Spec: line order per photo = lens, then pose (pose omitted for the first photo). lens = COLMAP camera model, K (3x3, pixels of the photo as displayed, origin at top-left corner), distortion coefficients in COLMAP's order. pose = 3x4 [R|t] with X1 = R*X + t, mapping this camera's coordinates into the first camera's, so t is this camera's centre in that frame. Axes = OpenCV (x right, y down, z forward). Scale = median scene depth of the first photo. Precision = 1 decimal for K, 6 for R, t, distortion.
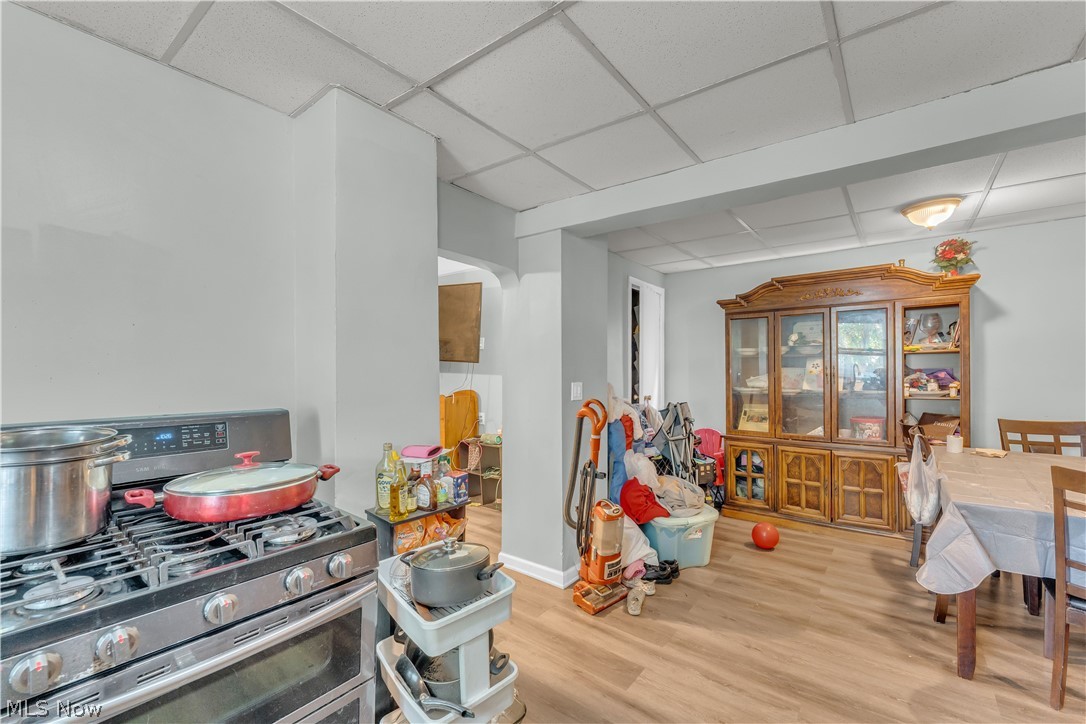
lens RADIAL K [[455.5, 0, 550.7], [0, 455.5, 370.2], [0, 0, 1]] dist [0.000428, -0.000011]
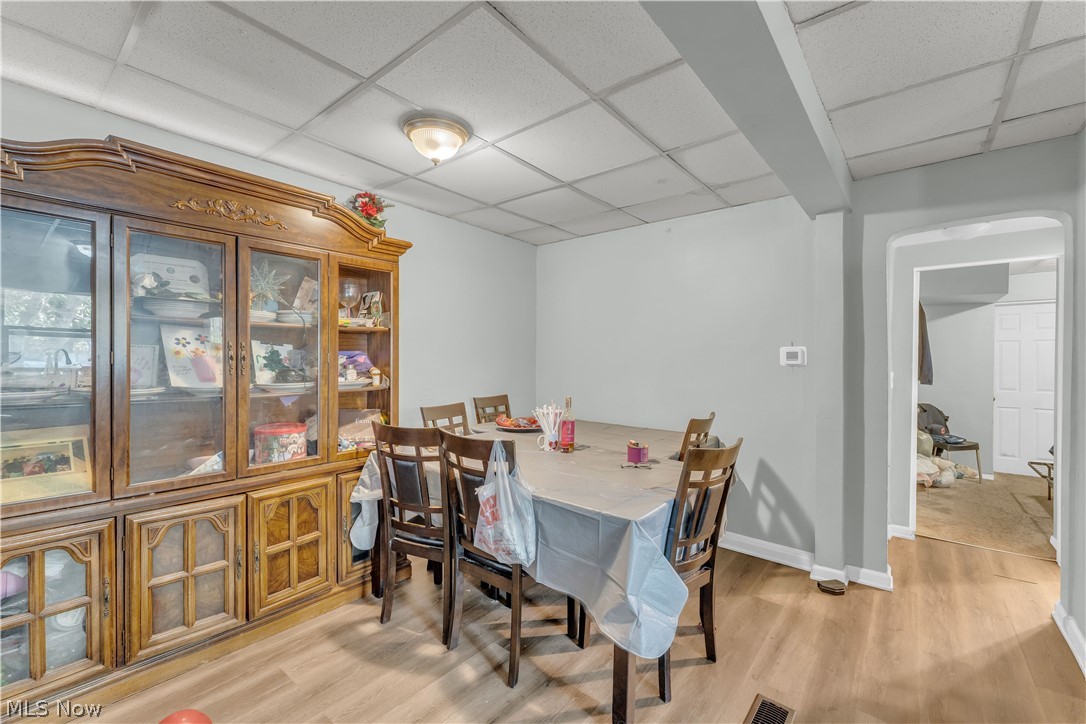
lens RADIAL K [[456.8, 0, 543.0], [0, 456.8, 362.0], [0, 0, 1]] dist [-0.001382, -0.000488]
pose [[0.029432, 0.003388, 0.999561, 0.067901], [-0.003388, 0.999989, -0.003289, 0.015908], [-0.999561, -0.003289, 0.029443, 0.626518]]
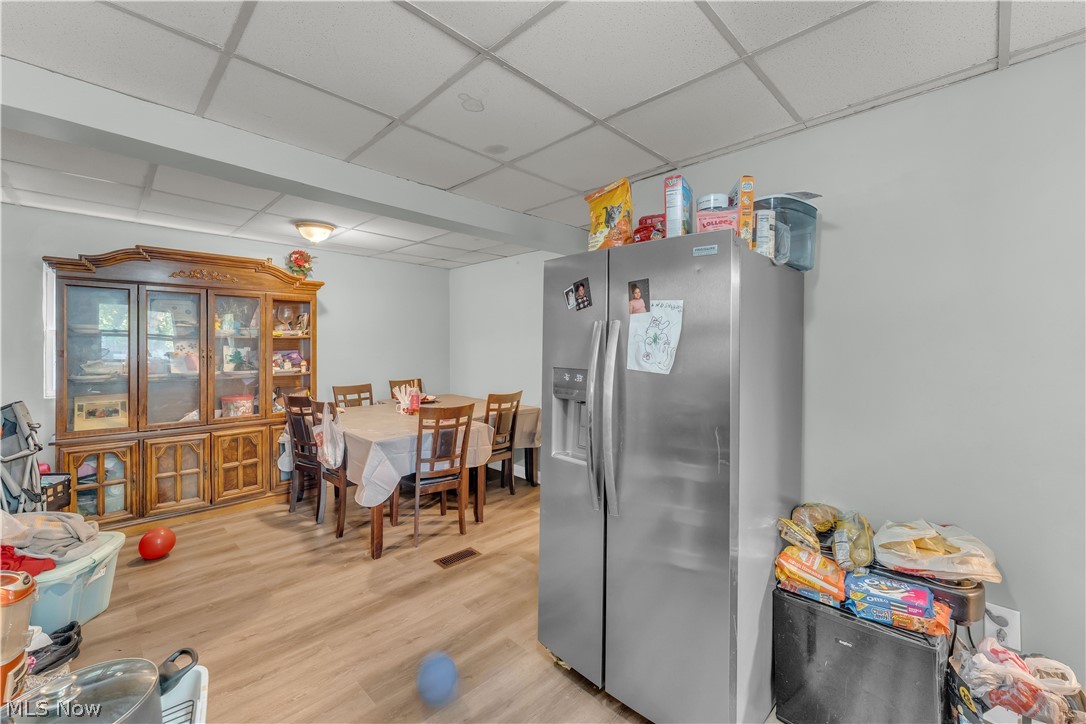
lens RADIAL K [[447.9, 0, 540.1], [0, 447.9, 345.8], [0, 0, 1]] dist [0.000576, 0.000083]
pose [[0.129420, 0.009259, 0.991547, -0.272160], [0.000625, 0.999955, -0.009419, -0.005073], [-0.991590, 0.001839, 0.129409, 0.154627]]
